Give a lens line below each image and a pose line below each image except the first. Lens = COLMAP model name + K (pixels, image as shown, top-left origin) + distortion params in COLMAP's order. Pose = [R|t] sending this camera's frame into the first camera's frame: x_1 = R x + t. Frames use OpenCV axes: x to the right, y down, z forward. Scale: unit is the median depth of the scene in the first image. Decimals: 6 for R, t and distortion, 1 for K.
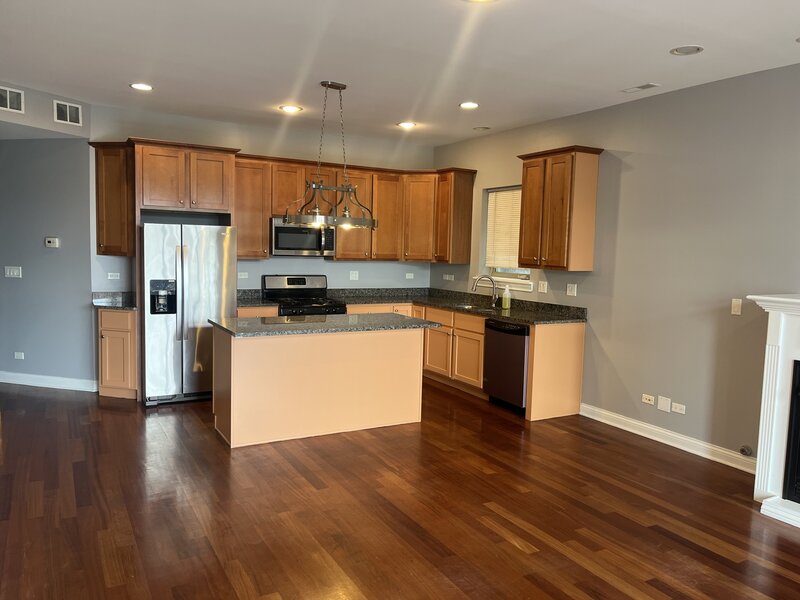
lens RADIAL K [[610.0, 0, 400.0], [0, 610.0, 300.0], [0, 0, 1]] dist [0.064369, -0.072092]
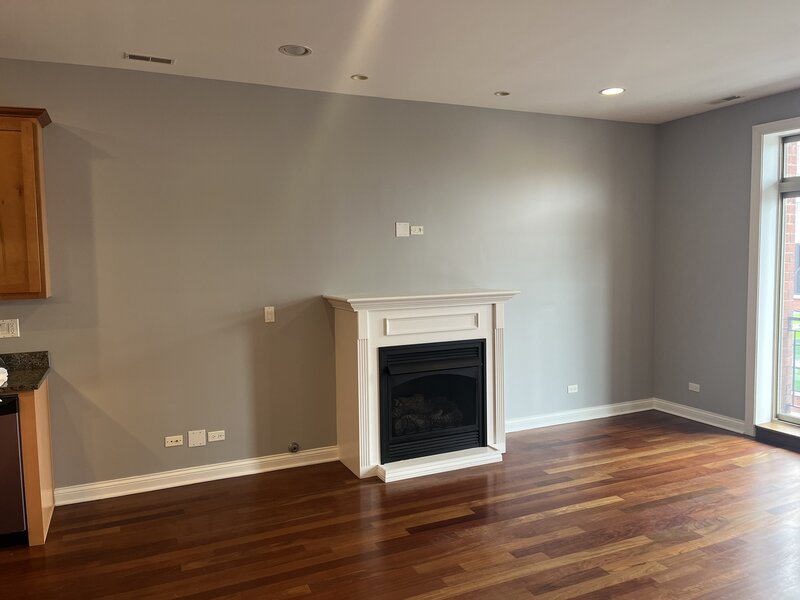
lens RADIAL K [[610.0, 0, 400.0], [0, 610.0, 300.0], [0, 0, 1]] dist [0.064369, -0.072092]
pose [[0.083266, -0.097919, 0.991705, -0.433707], [0.108149, 0.990171, 0.088687, -0.078321], [-0.990642, 0.099867, 0.093037, 0.689935]]
